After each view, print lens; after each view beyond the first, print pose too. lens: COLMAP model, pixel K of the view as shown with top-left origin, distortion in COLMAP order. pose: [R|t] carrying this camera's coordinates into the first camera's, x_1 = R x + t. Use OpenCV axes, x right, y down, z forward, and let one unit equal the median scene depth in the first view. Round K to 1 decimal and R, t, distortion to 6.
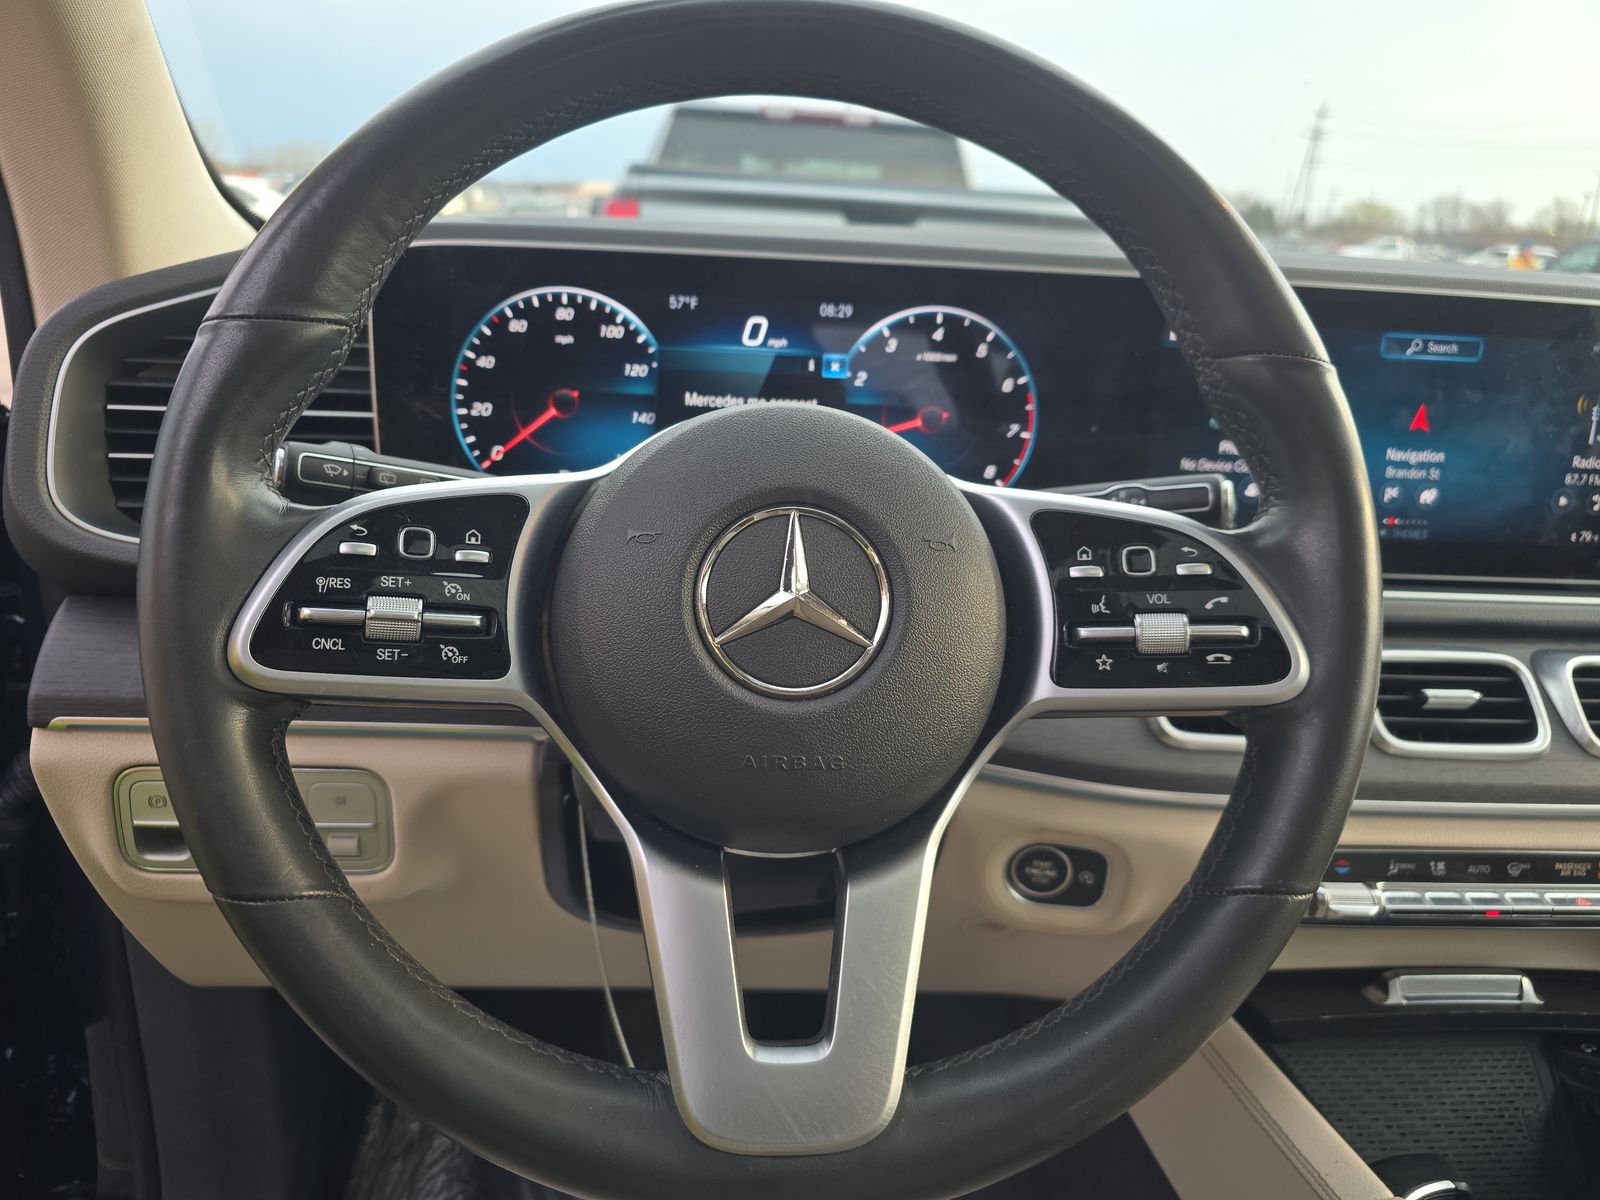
lens RADIAL K [[1144.3, 0, 800.0], [0, 1144.3, 600.0], [0, 0, 1]] dist [0.077173, -0.096059]
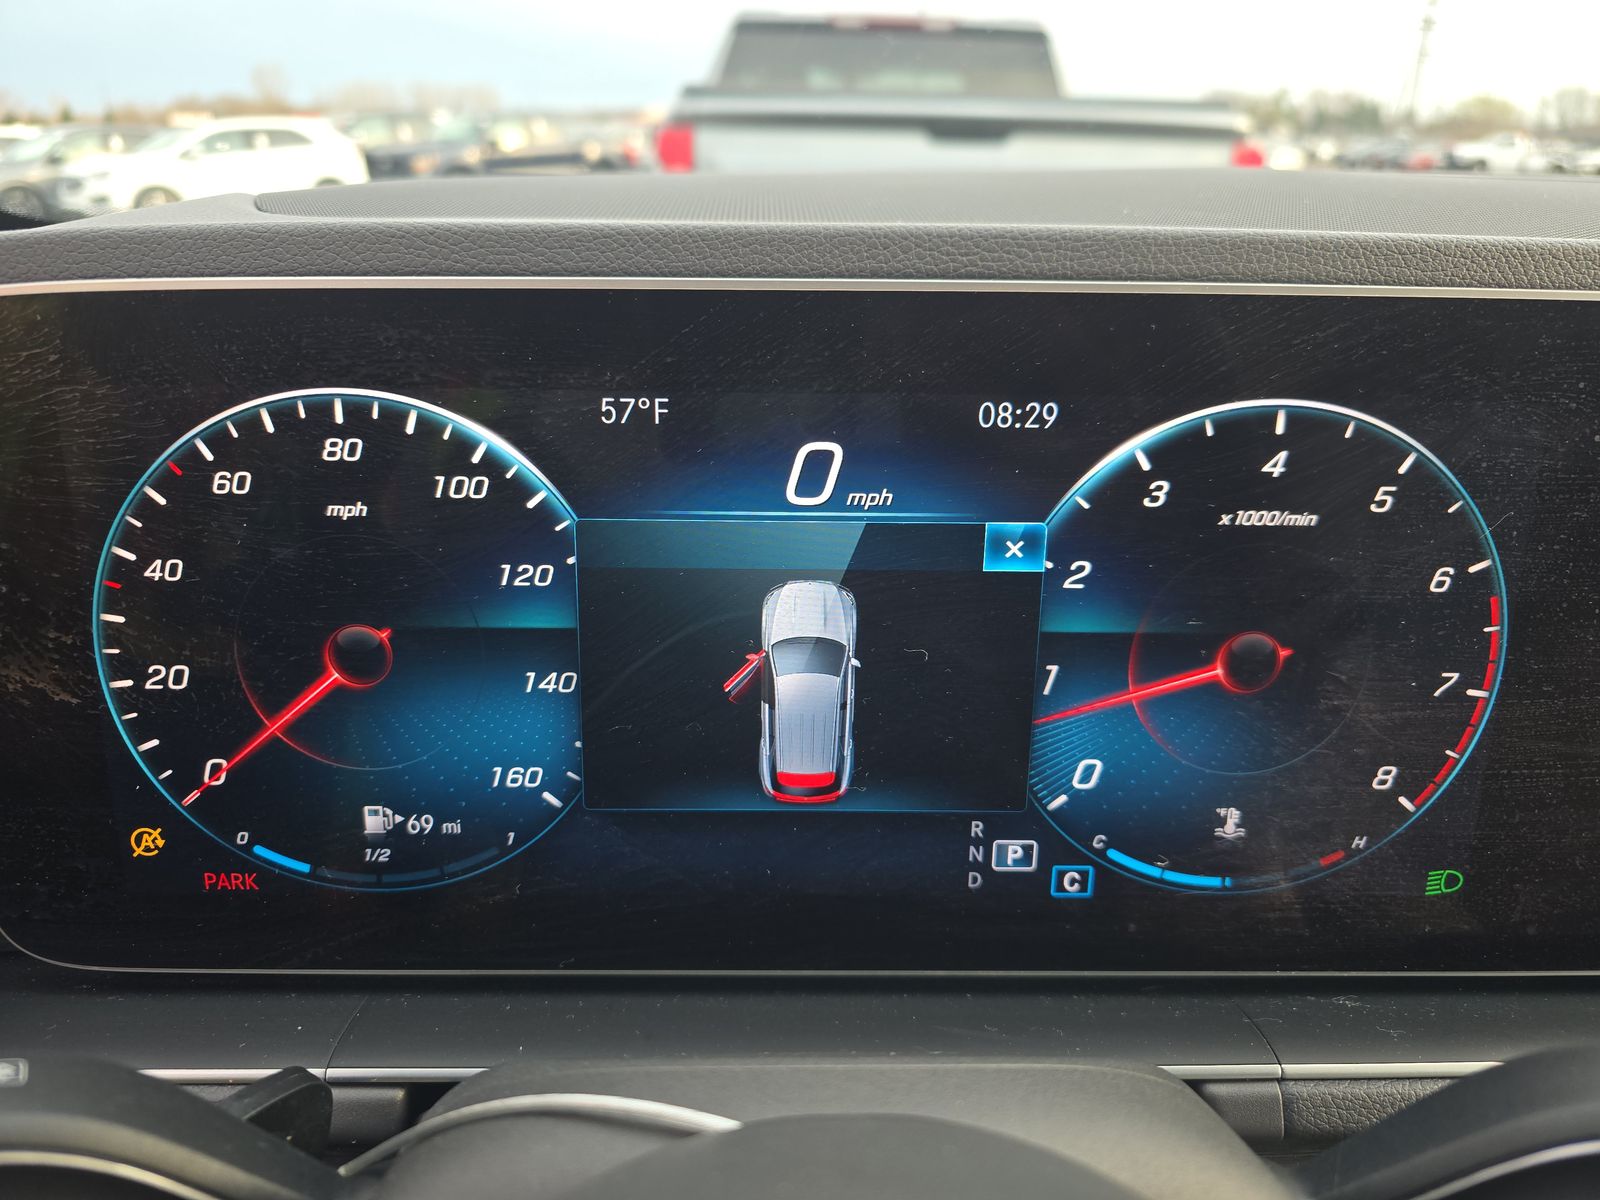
lens RADIAL K [[1170.9, 0, 800.0], [0, 1170.9, 600.0], [0, 0, 1]] dist [0.037881, -0.081682]
pose [[0.997523, -0.014077, -0.068917, -0.016701], [0.017857, 0.998351, 0.054555, -0.212648], [0.068035, -0.055650, 0.996130, 0.590942]]
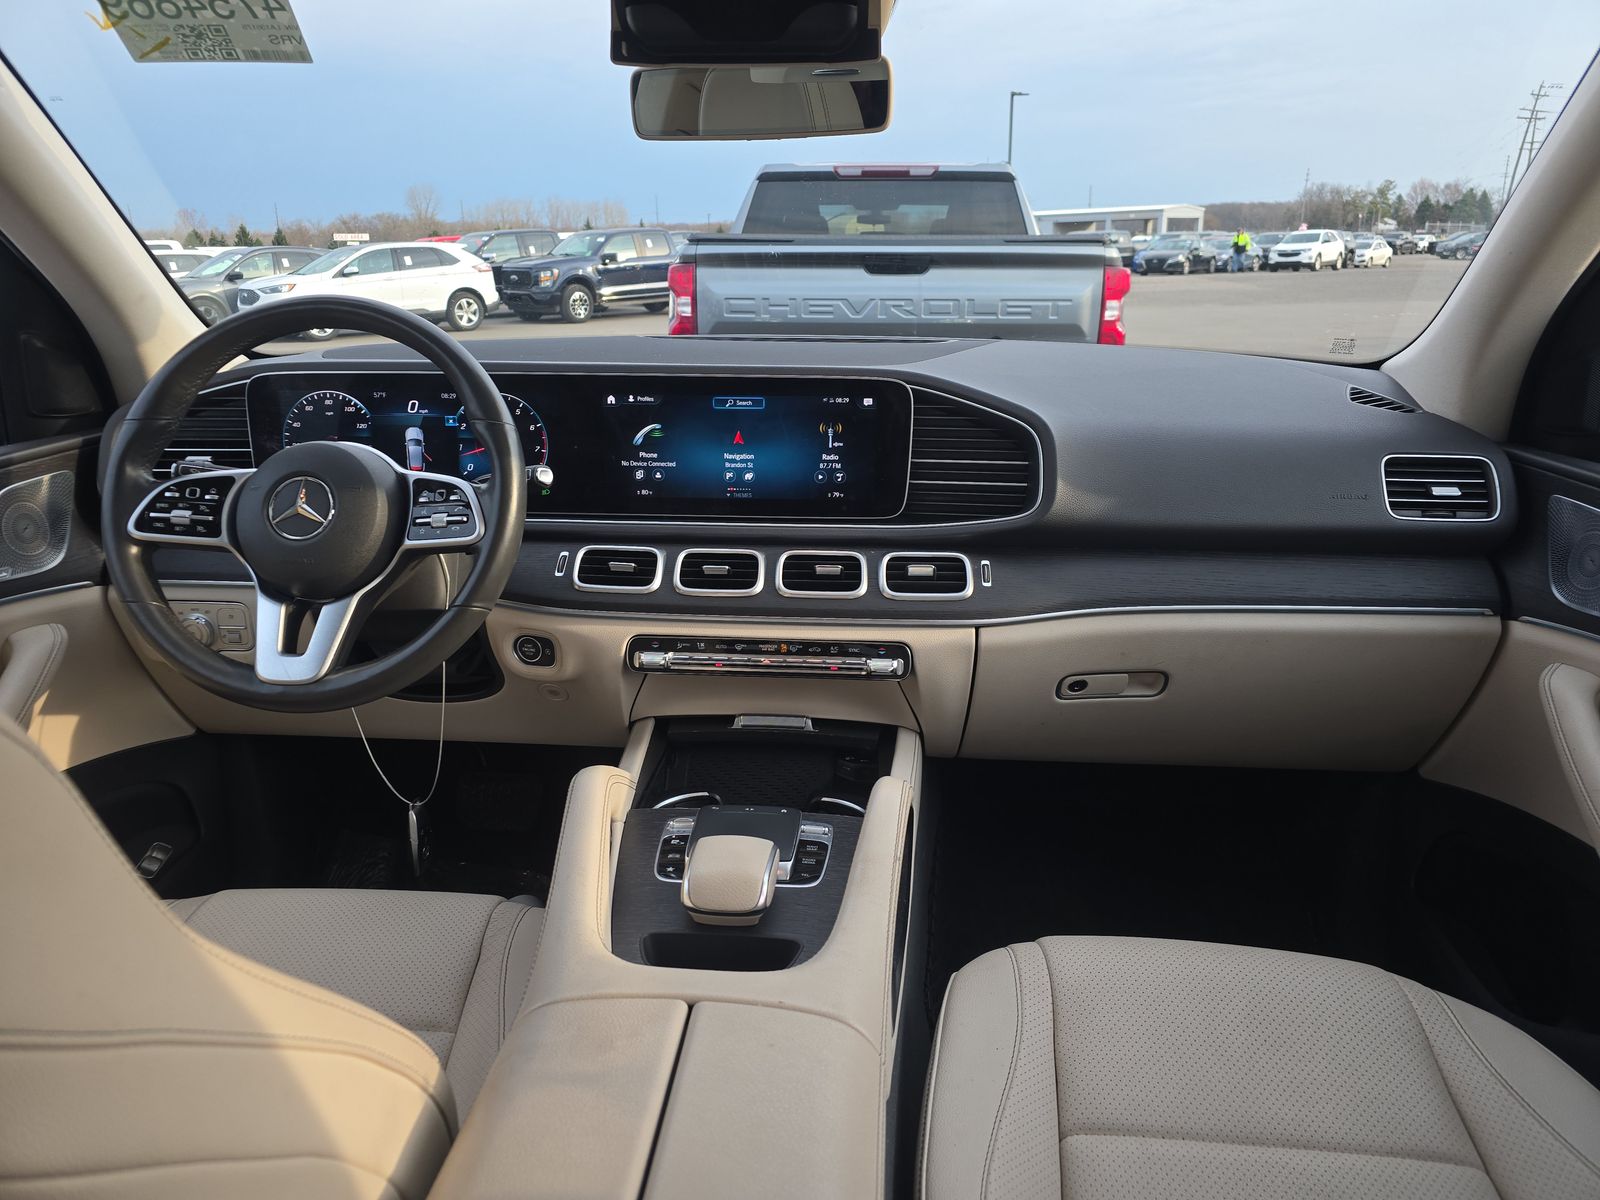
lens RADIAL K [[1144.3, 0, 800.0], [0, 1144.3, 600.0], [0, 0, 1]] dist [0.077173, -0.096059]
pose [[0.986170, -0.009160, -0.165483, 1.049458], [0.005995, 0.999790, -0.019615, 0.181750], [0.165628, 0.018352, 0.986018, -1.037589]]
